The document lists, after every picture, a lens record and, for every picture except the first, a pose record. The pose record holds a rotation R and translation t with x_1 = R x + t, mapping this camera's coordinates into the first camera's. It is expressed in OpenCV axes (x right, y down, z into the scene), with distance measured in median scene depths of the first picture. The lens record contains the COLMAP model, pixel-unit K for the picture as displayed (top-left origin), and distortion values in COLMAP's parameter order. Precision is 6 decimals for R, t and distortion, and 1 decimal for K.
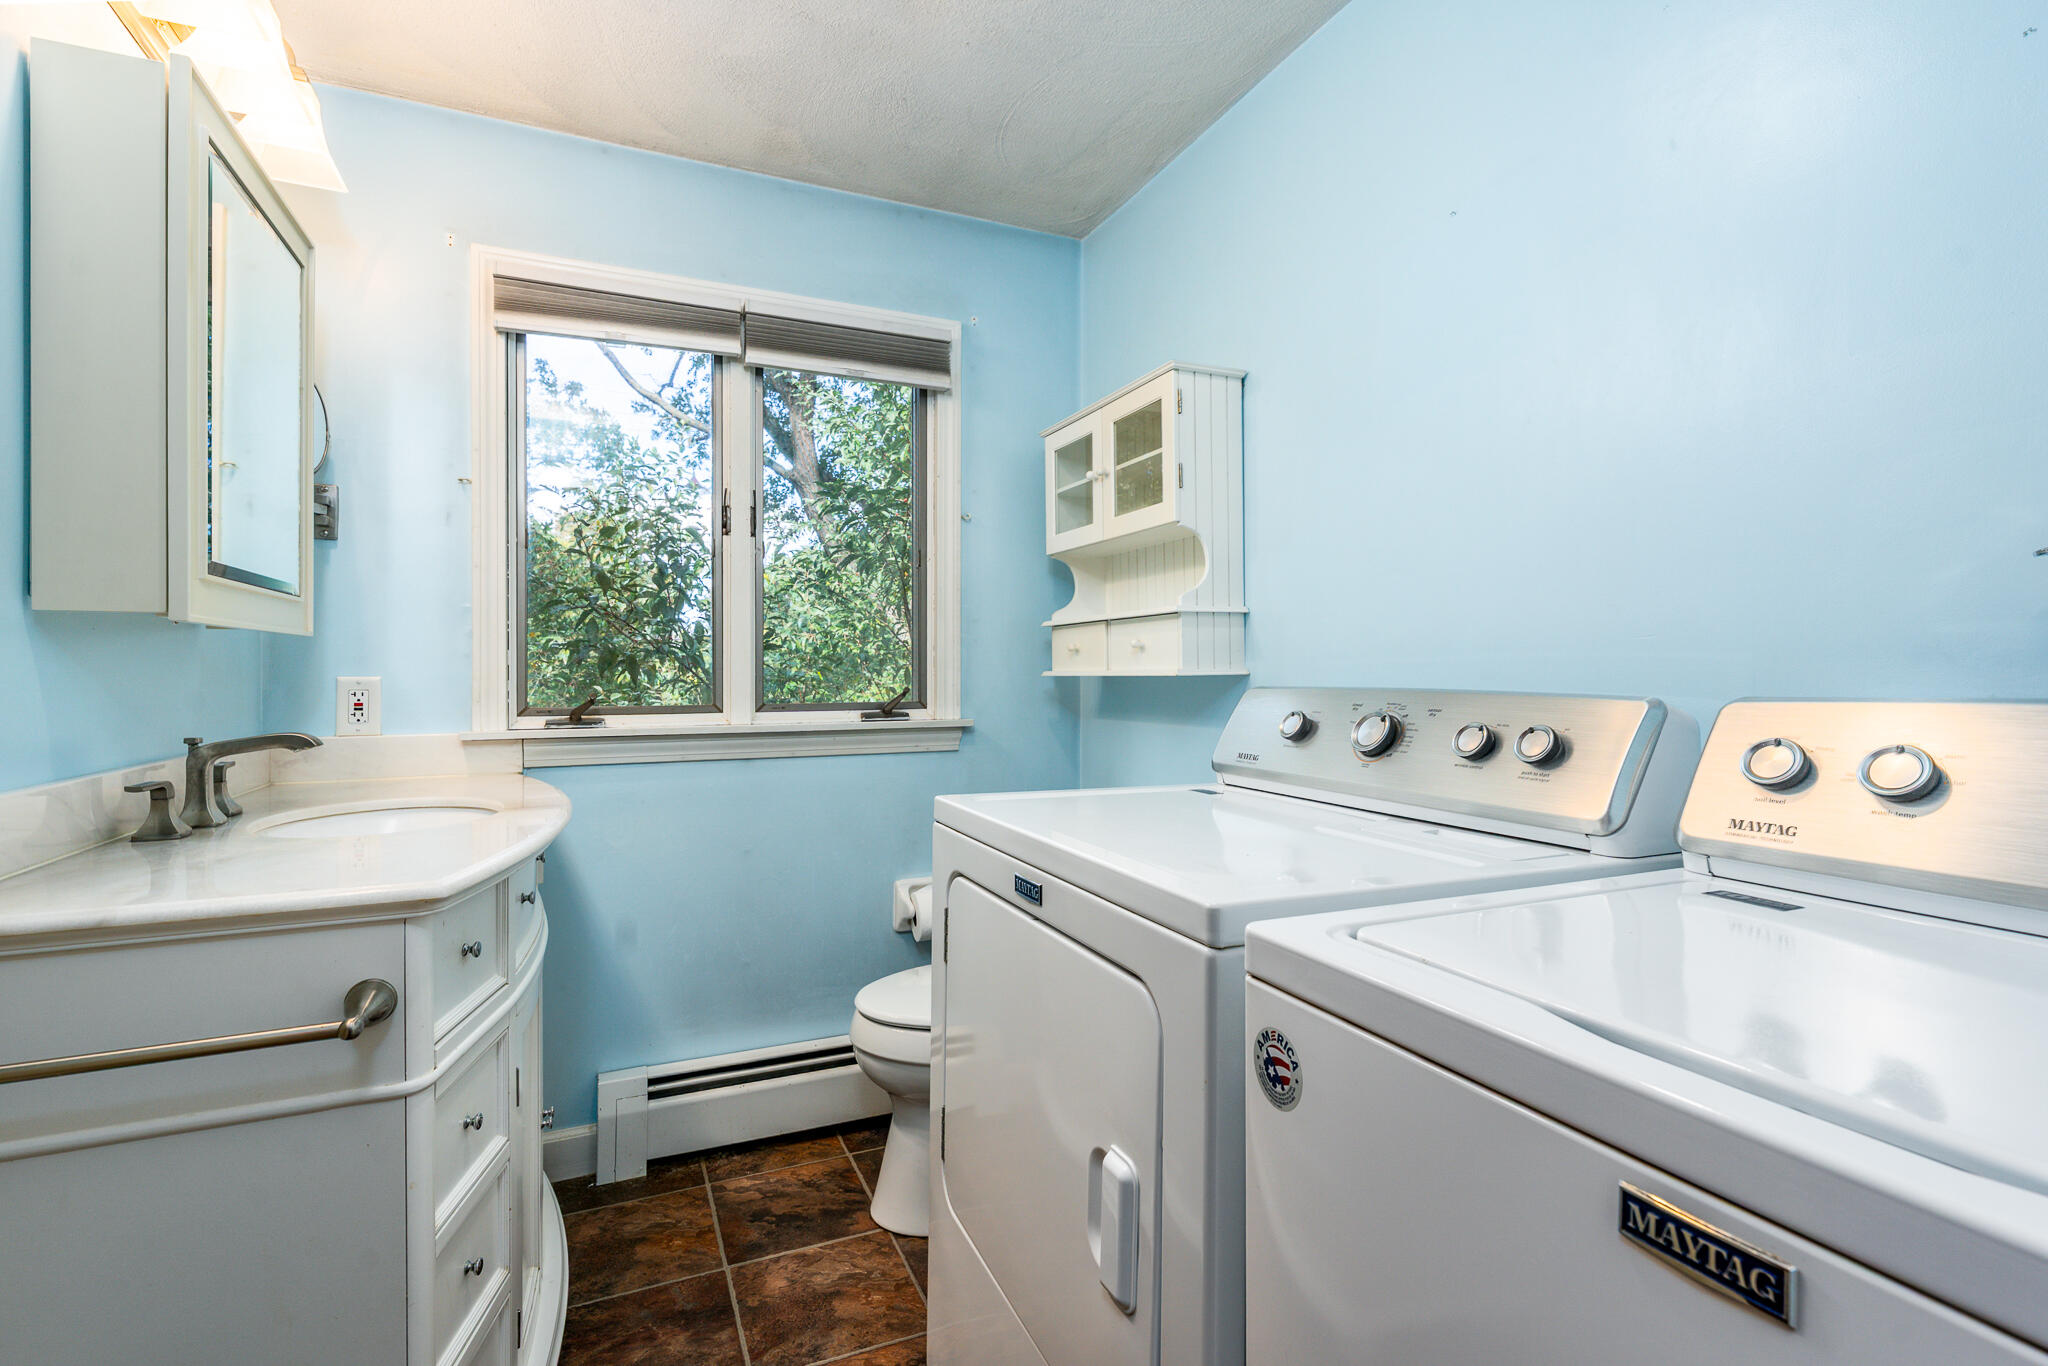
lens RADIAL K [[878.4, 0, 1024.0], [0, 878.4, 683.0], [0, 0, 1]] dist [-0.000748, -0.000012]
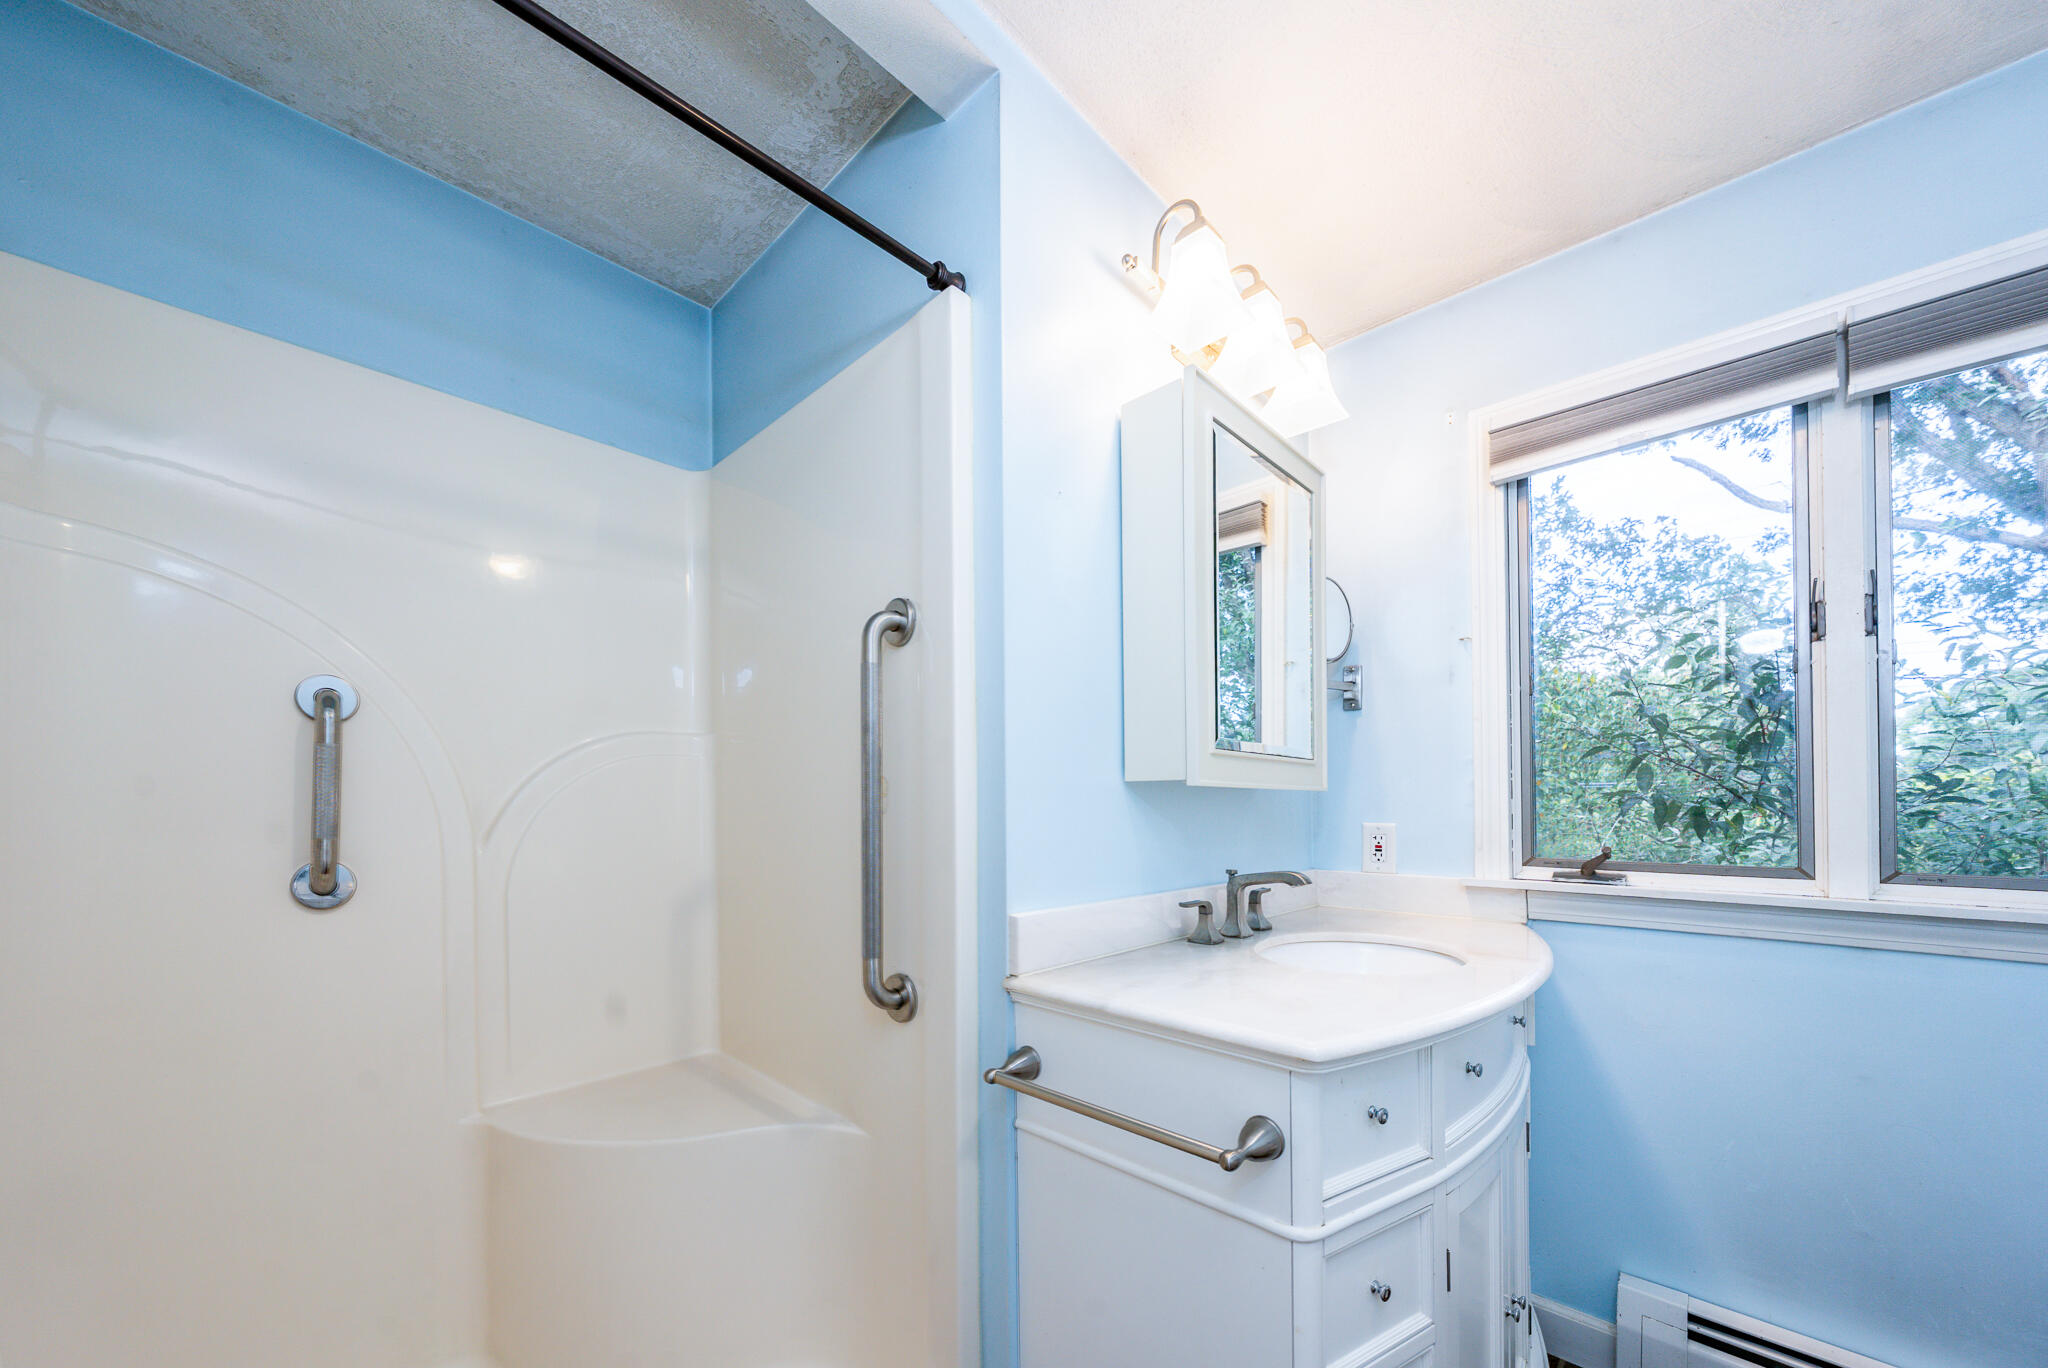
lens RADIAL K [[741.2, 0, 1019.2], [0, 741.2, 792.8], [0, 0, 1]] dist [-0.004519, -0.000147]
pose [[0.351617, -0.008849, -0.936102, 0.004422], [-0.020949, 0.999631, -0.017318, -0.020922], [0.935910, 0.025700, 0.351302, 0.207042]]
